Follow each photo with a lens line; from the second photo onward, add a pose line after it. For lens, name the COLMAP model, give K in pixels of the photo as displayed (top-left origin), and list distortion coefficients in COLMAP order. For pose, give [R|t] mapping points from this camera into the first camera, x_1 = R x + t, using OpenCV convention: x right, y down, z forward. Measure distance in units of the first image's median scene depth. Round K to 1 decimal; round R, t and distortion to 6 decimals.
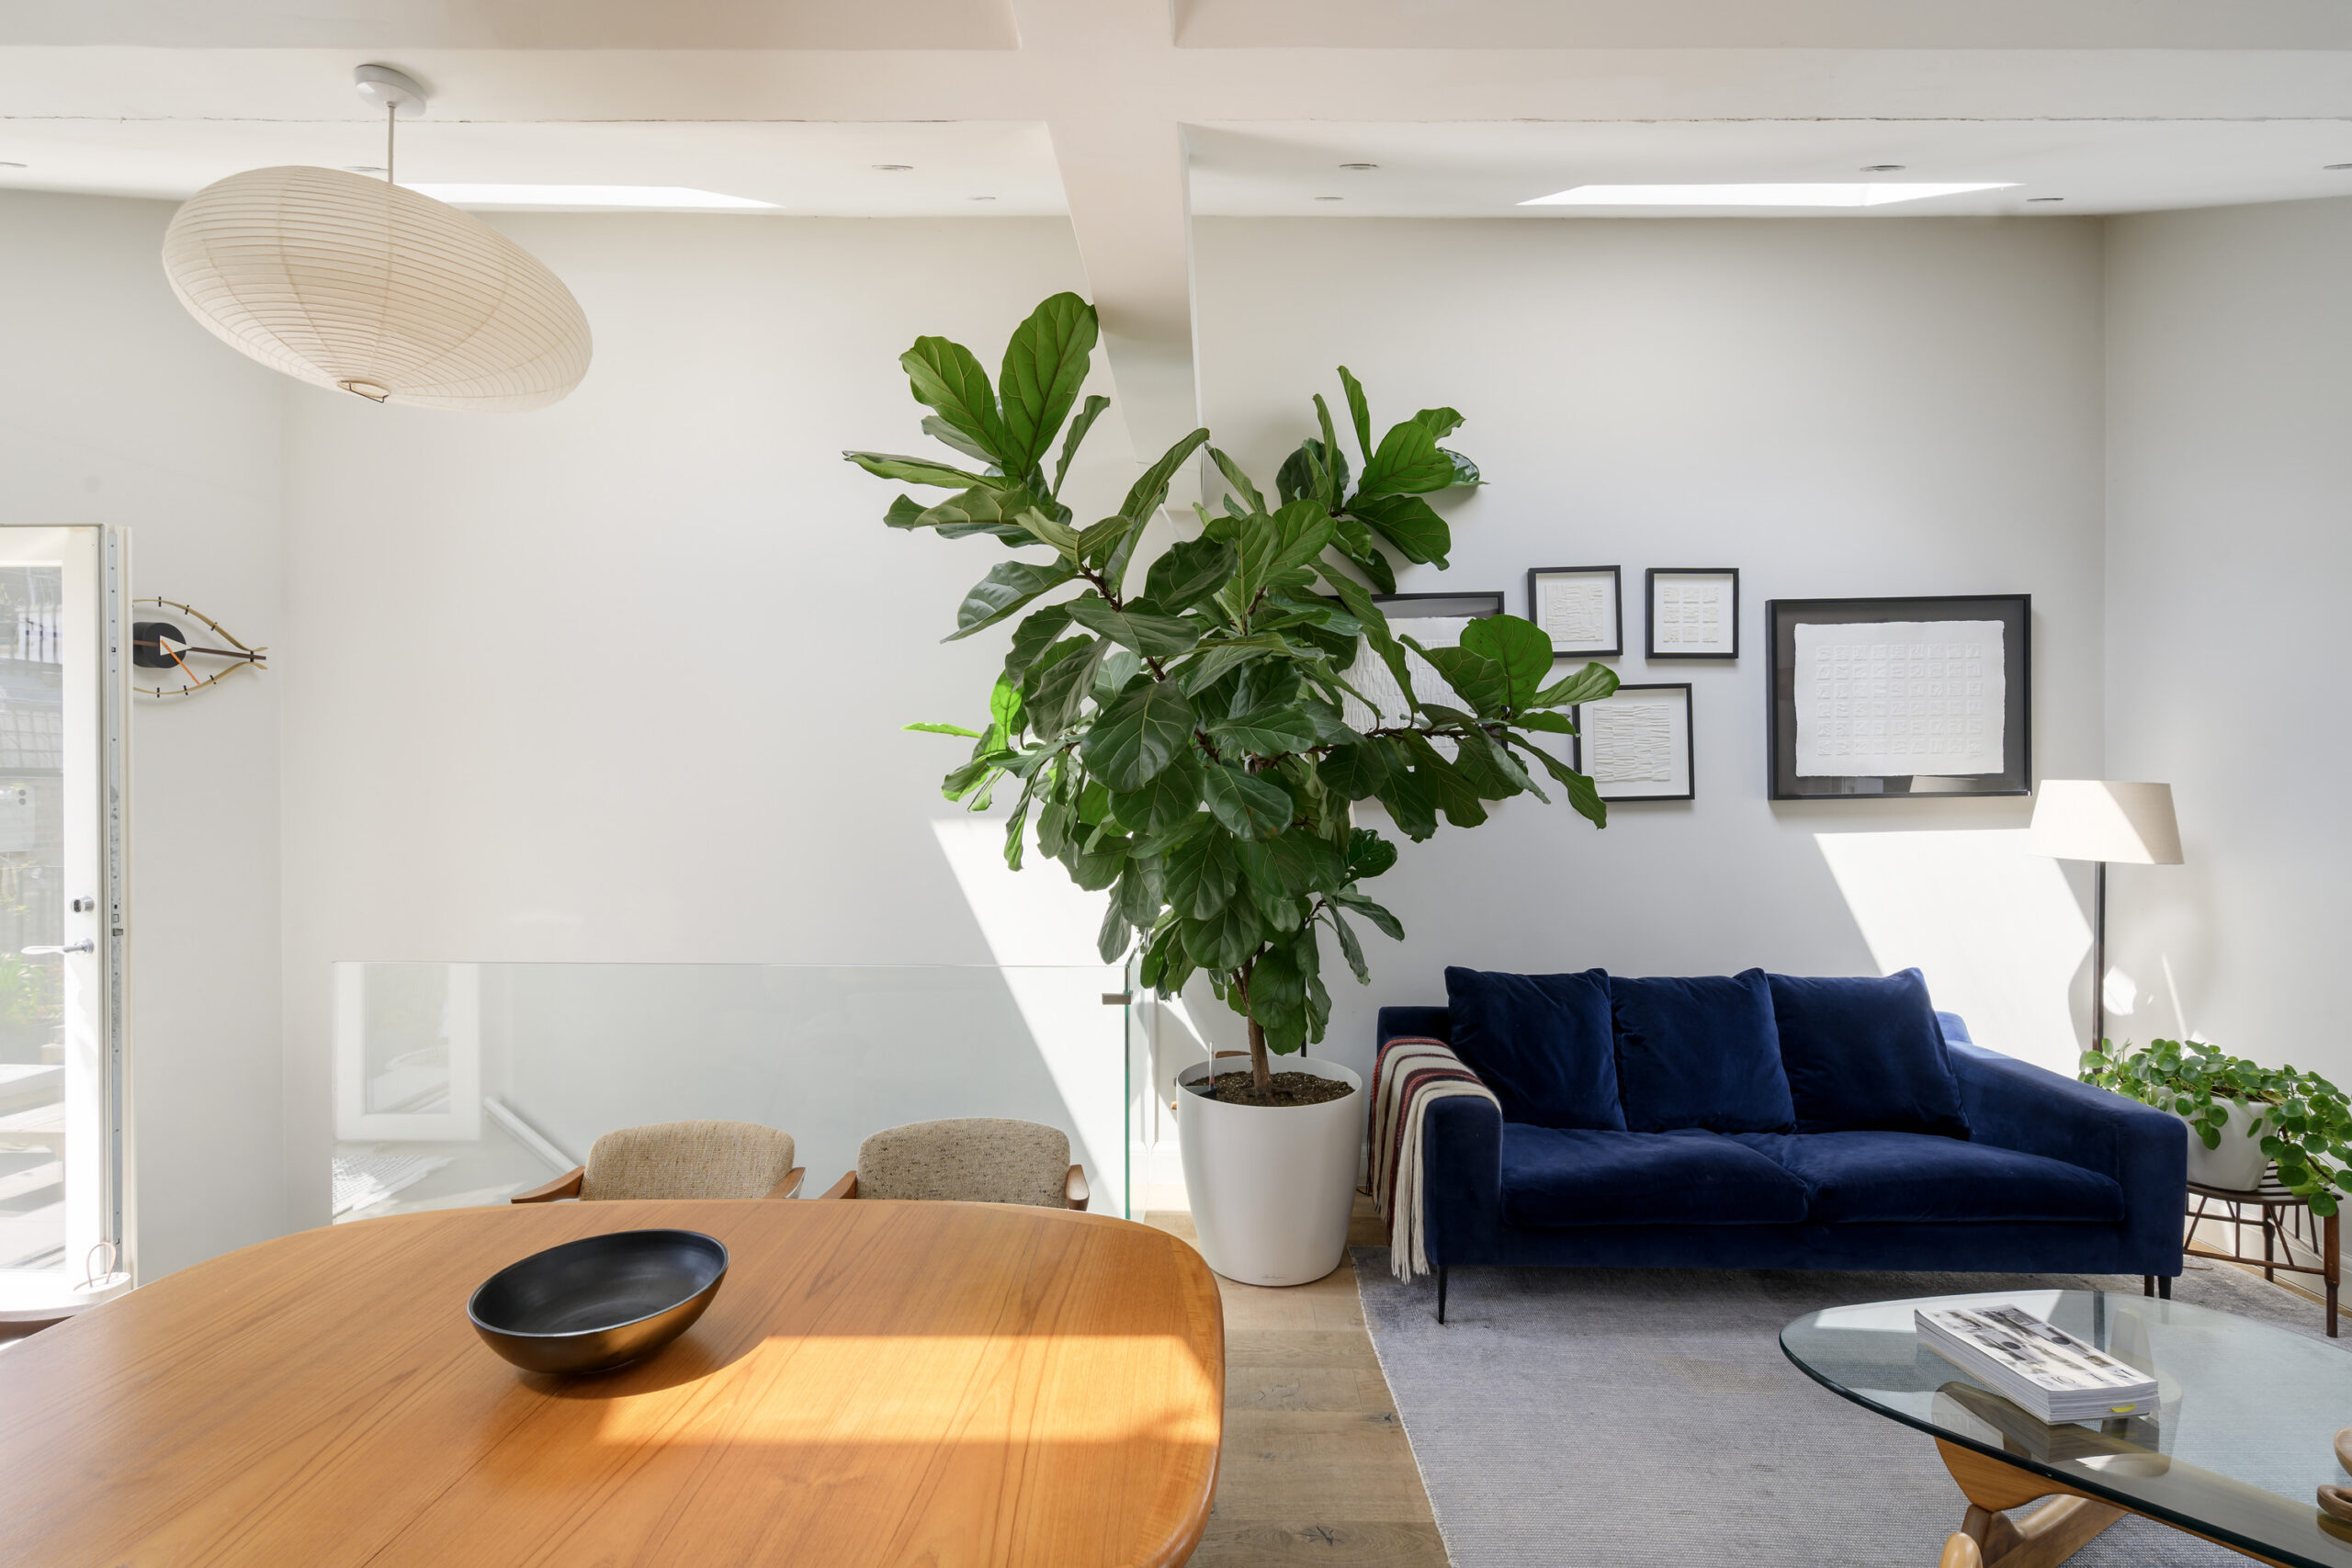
lens RADIAL K [[1060.0, 0, 1167.4], [0, 1060.0, 791.5], [0, 0, 1]] dist [-0.000086, 0.000165]
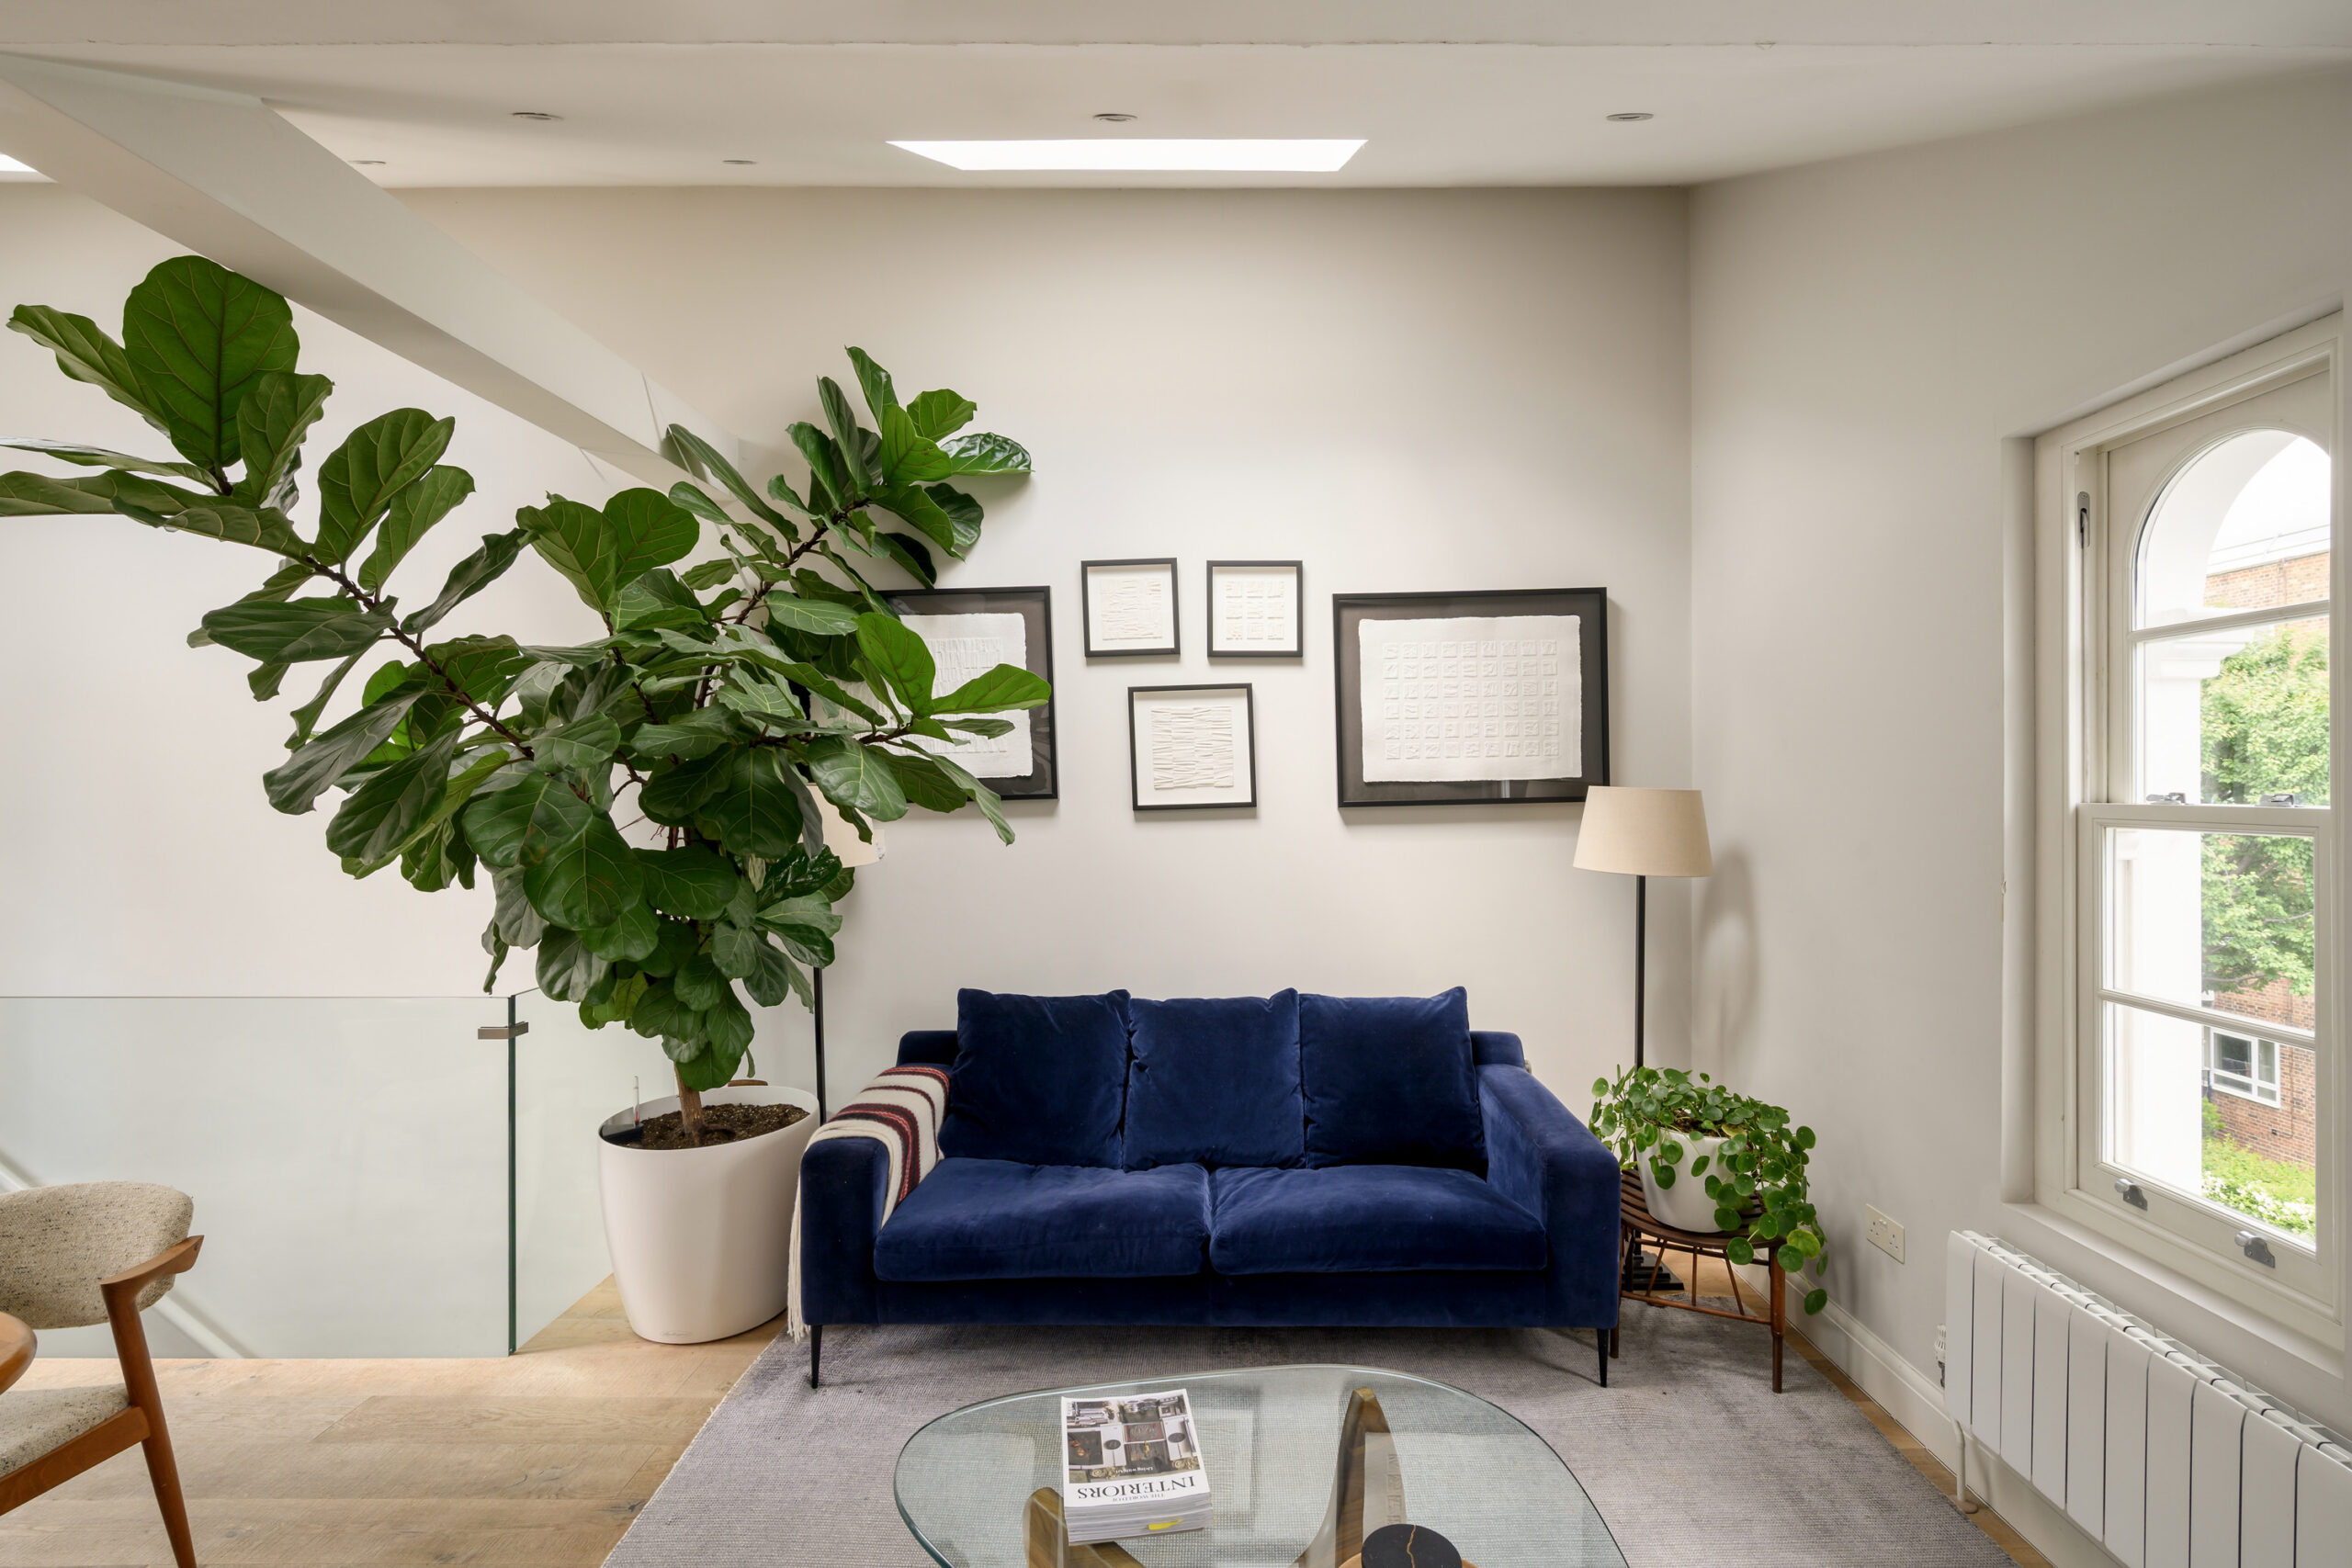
lens RADIAL K [[1060.5, 0, 1209.6], [0, 1060.5, 779.8], [0, 0, 1]] dist [0.001798, -0.000133]
pose [[0.999965, -0.005920, 0.005884, 0.480791], [0.005956, 0.999963, -0.006221, -0.011811], [-0.005847, 0.006256, 0.999963, 0.064713]]
